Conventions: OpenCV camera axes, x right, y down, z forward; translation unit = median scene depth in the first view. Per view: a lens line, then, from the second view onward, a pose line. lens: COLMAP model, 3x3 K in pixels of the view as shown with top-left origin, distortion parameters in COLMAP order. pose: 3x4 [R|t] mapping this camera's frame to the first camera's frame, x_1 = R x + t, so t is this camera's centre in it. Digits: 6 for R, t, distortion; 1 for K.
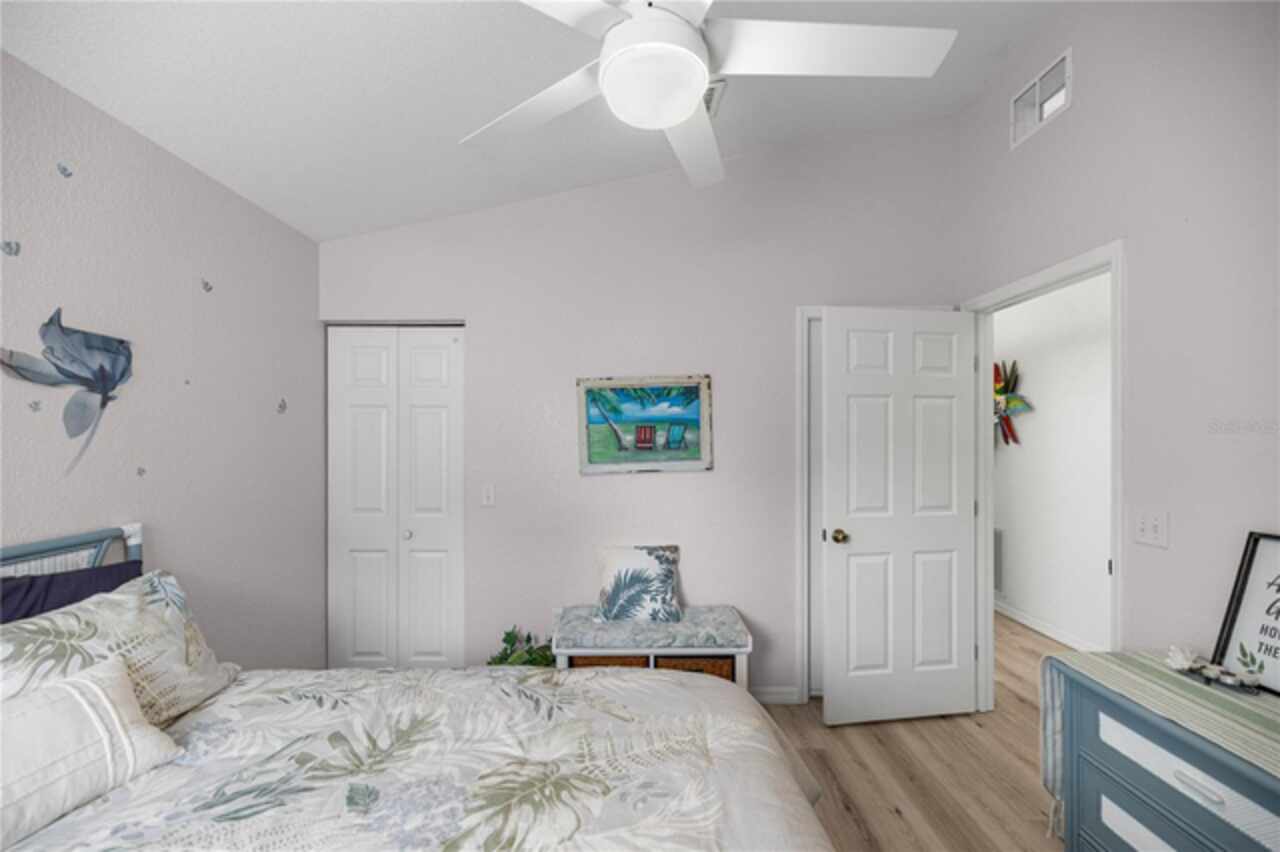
lens RADIAL K [[535.0, 0, 638.2], [0, 535.0, 430.3], [0, 0, 1]] dist [0.002270, 0.000064]
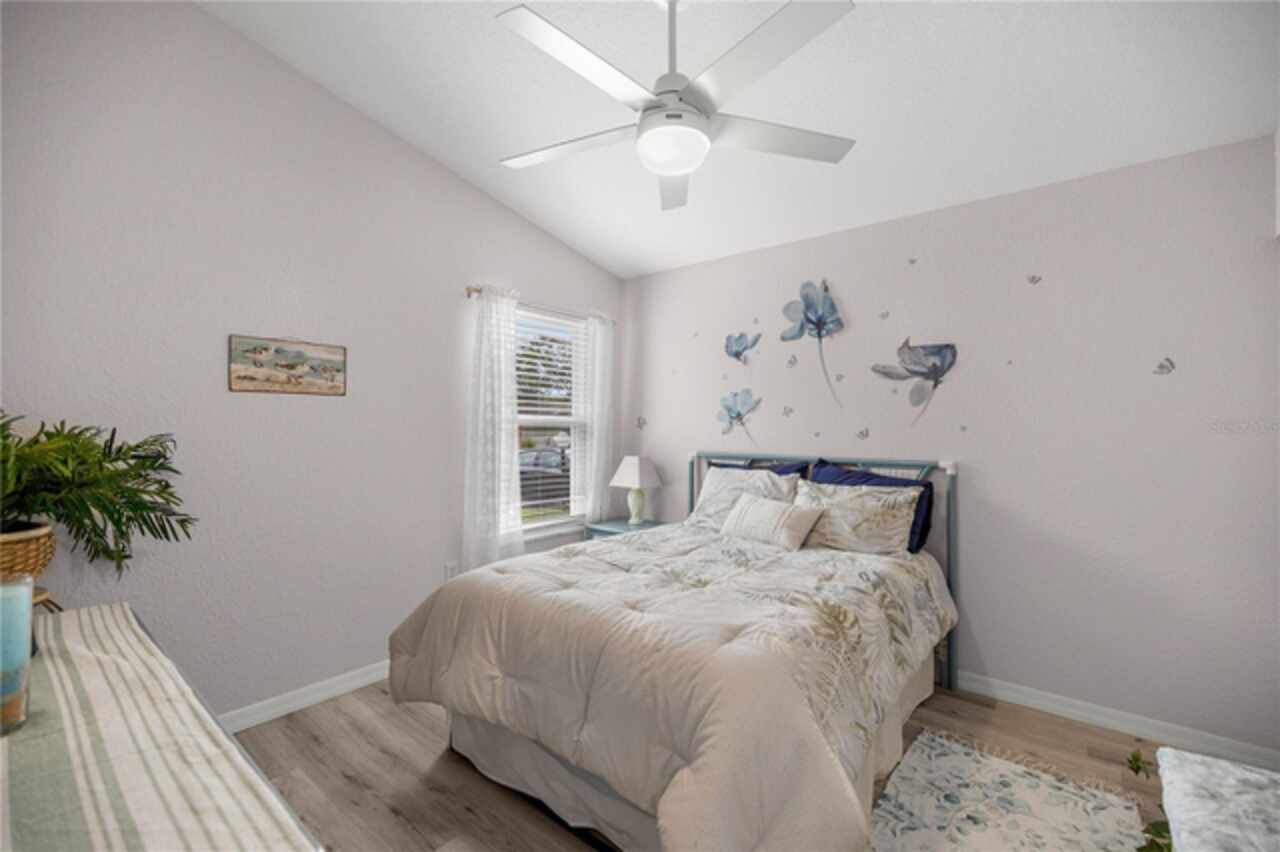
lens RADIAL K [[535.0, 0, 637.3], [0, 535.0, 426.4], [0, 0, 1]] dist [0.002270, 0.000064]
pose [[-0.633418, -0.001601, -0.773808, 0.918523], [0.010714, 0.999884, -0.010839, 0.088366], [0.773736, -0.015156, -0.633327, 1.406276]]
